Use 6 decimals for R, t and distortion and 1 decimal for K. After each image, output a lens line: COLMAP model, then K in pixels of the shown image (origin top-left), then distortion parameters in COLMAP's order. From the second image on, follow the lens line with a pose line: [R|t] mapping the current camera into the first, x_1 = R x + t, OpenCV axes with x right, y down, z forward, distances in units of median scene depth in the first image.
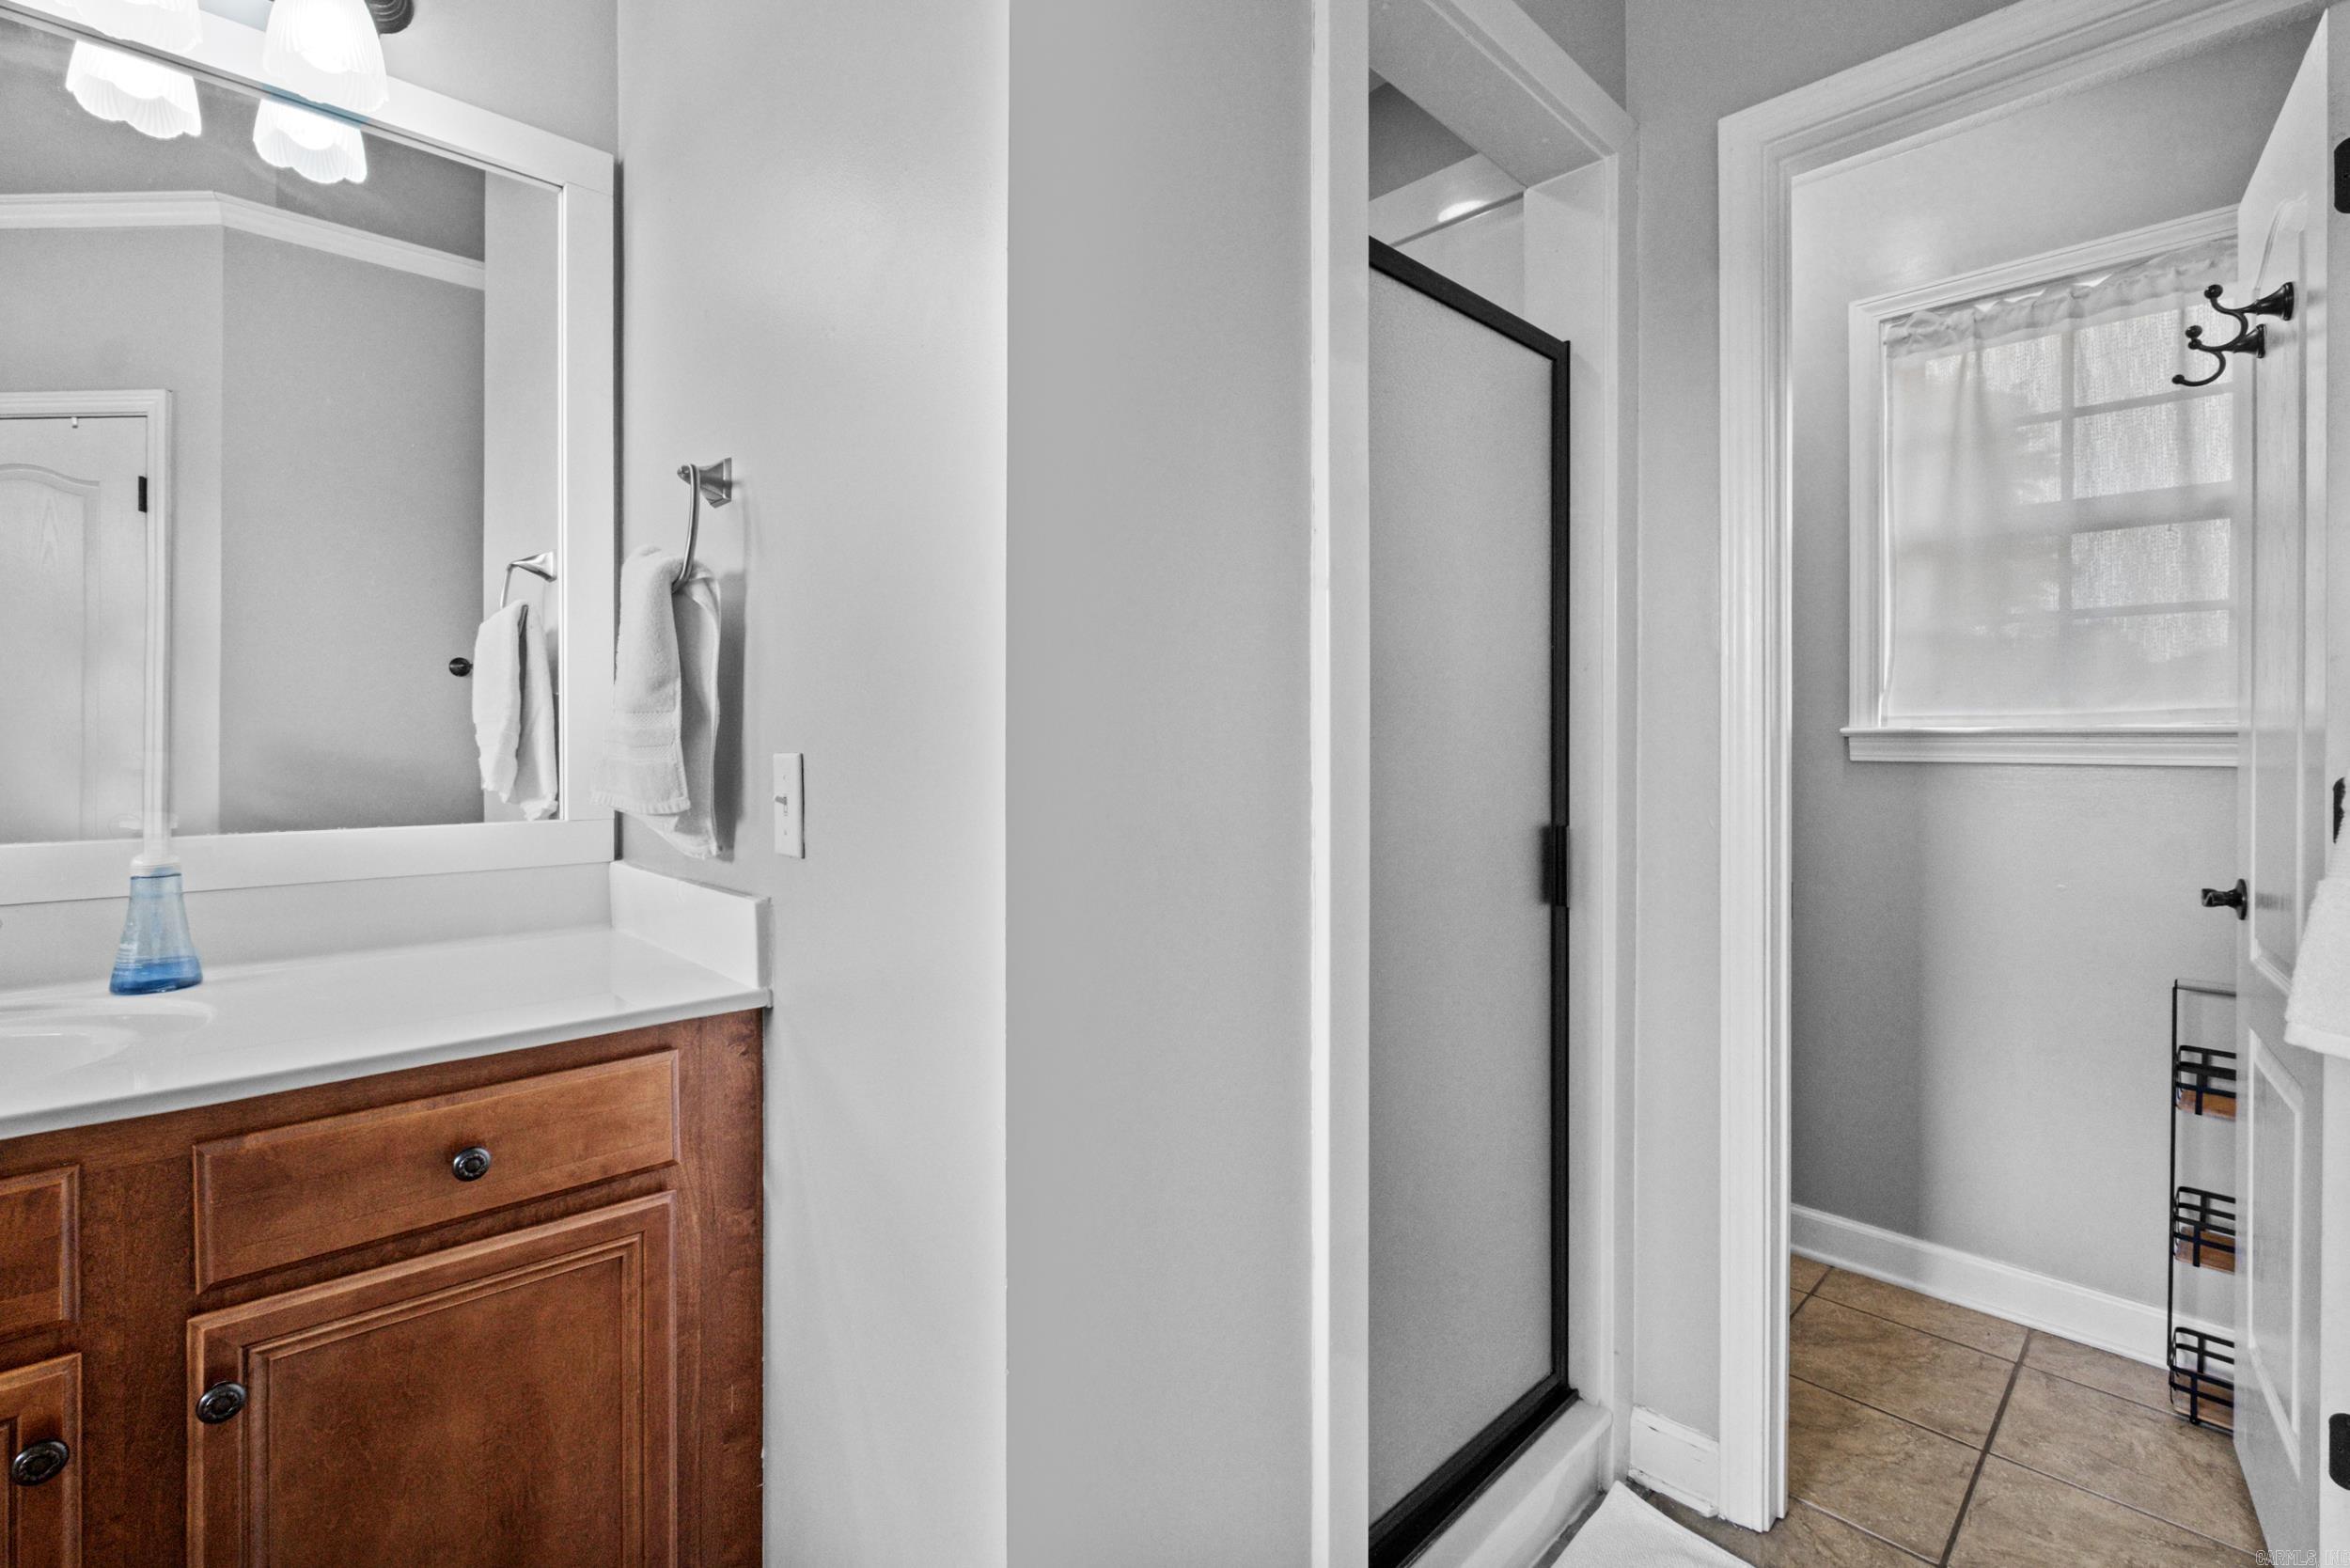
lens RADIAL K [[1026.2, 0, 1191.2], [0, 1026.2, 747.2], [0, 0, 1]] dist [-0.005155, -0.000460]
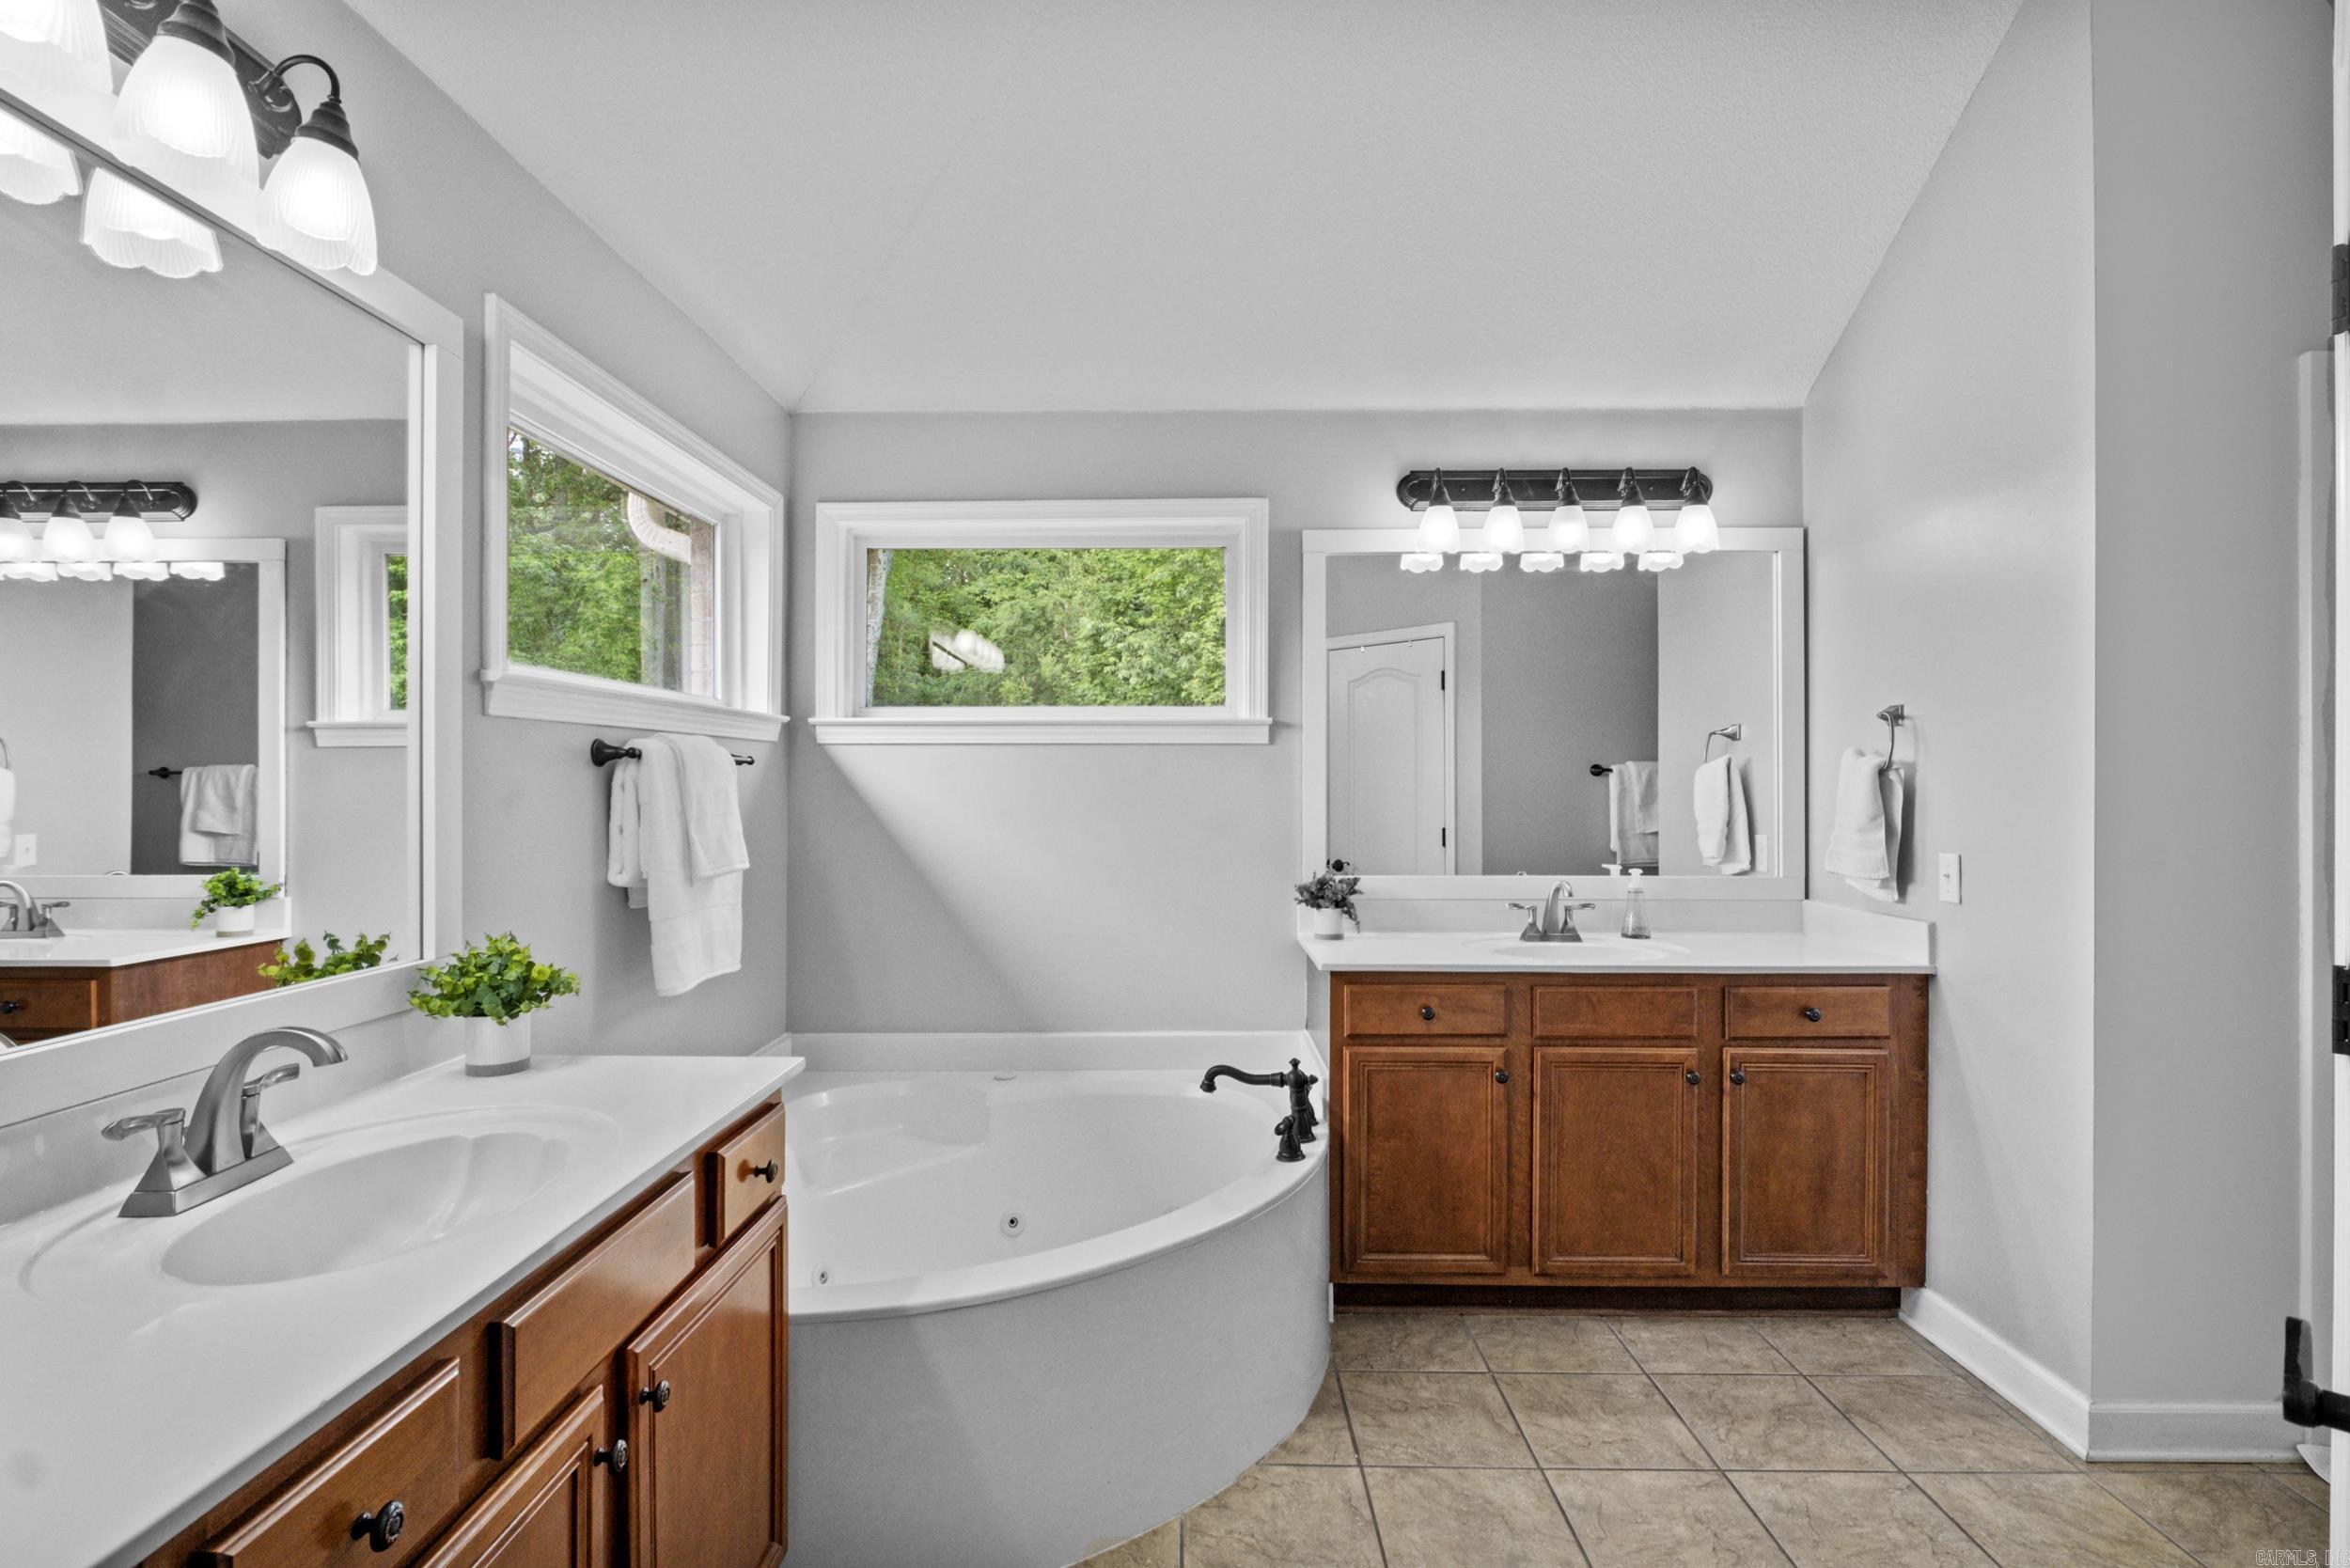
lens RADIAL K [[1140.5, 0, 1132.1], [0, 1140.5, 784.6], [0, 0, 1]] dist [-0.006098, -0.000183]
pose [[0.691751, -0.000140, -0.722136, 0.120495], [-0.002978, 0.999991, -0.003047, -0.112234], [0.722130, 0.004258, 0.691744, -1.664098]]
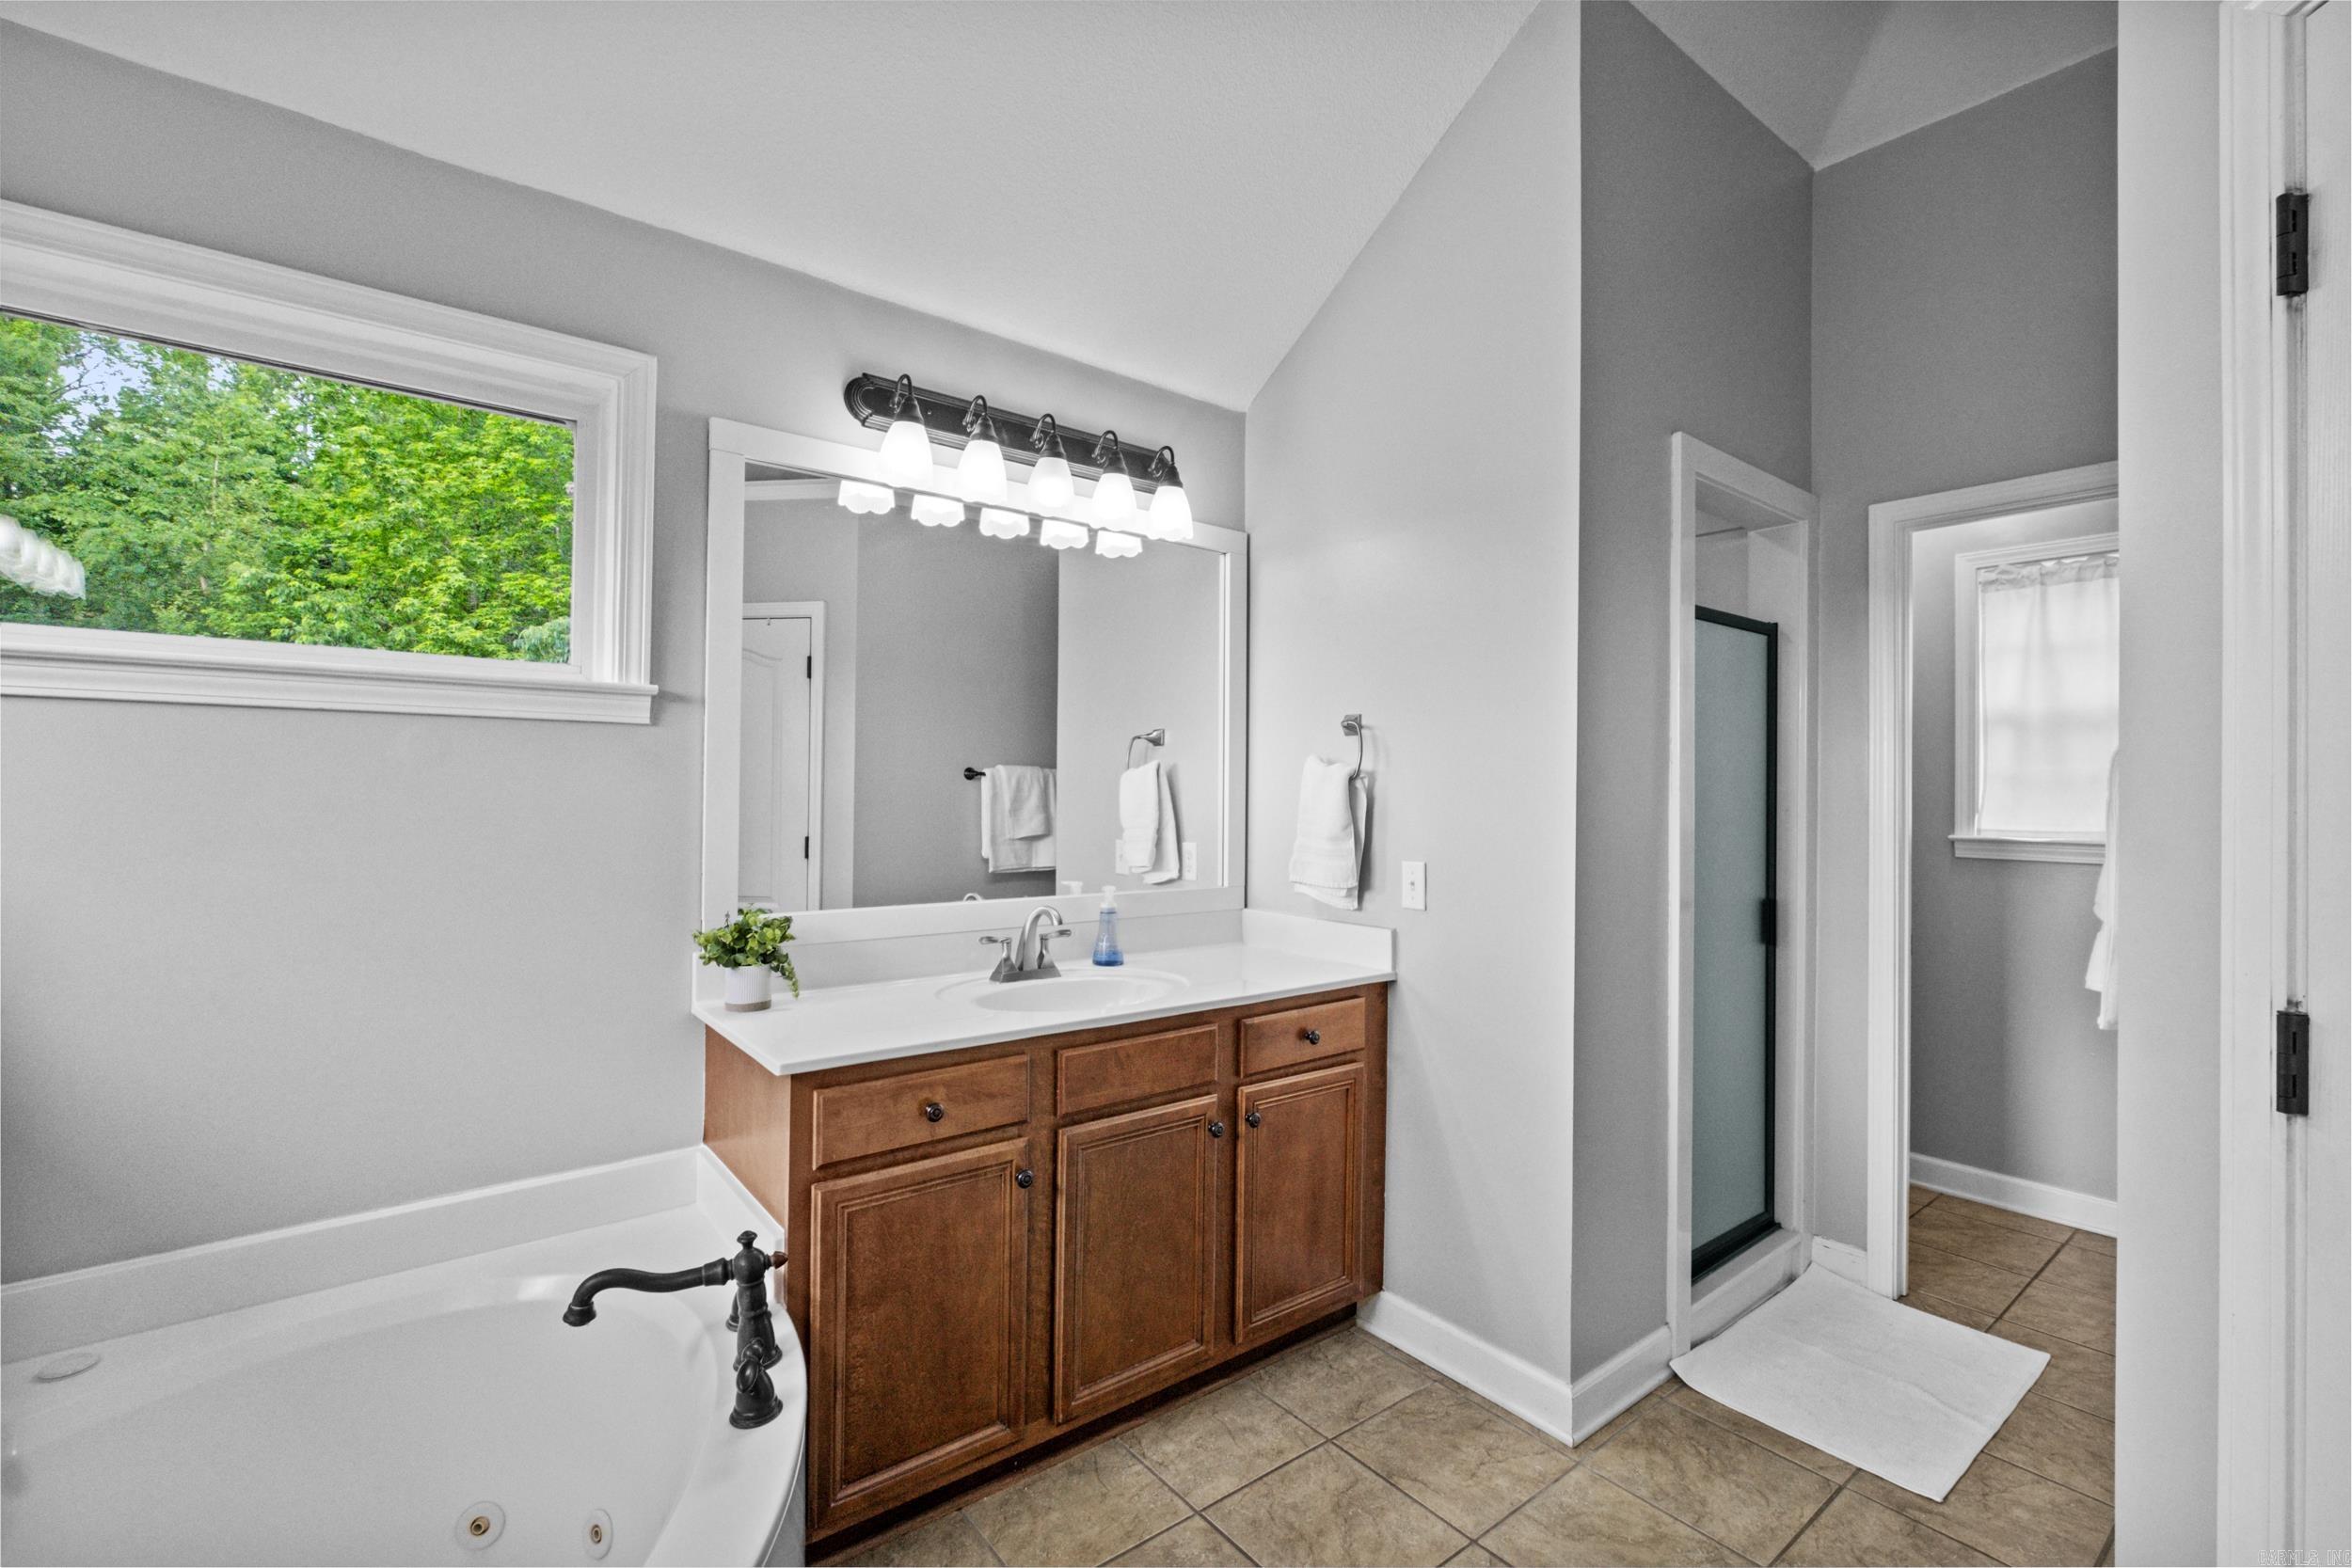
lens RADIAL K [[1027.0, 0, 1170.8], [0, 1027.0, 780.6], [0, 0, 1]] dist [-0.005155, -0.000460]
pose [[0.994735, 0.010385, -0.101957, -0.619747], [-0.011864, 0.999833, -0.013913, -0.115687], [0.101795, 0.015049, 0.994692, -1.089480]]
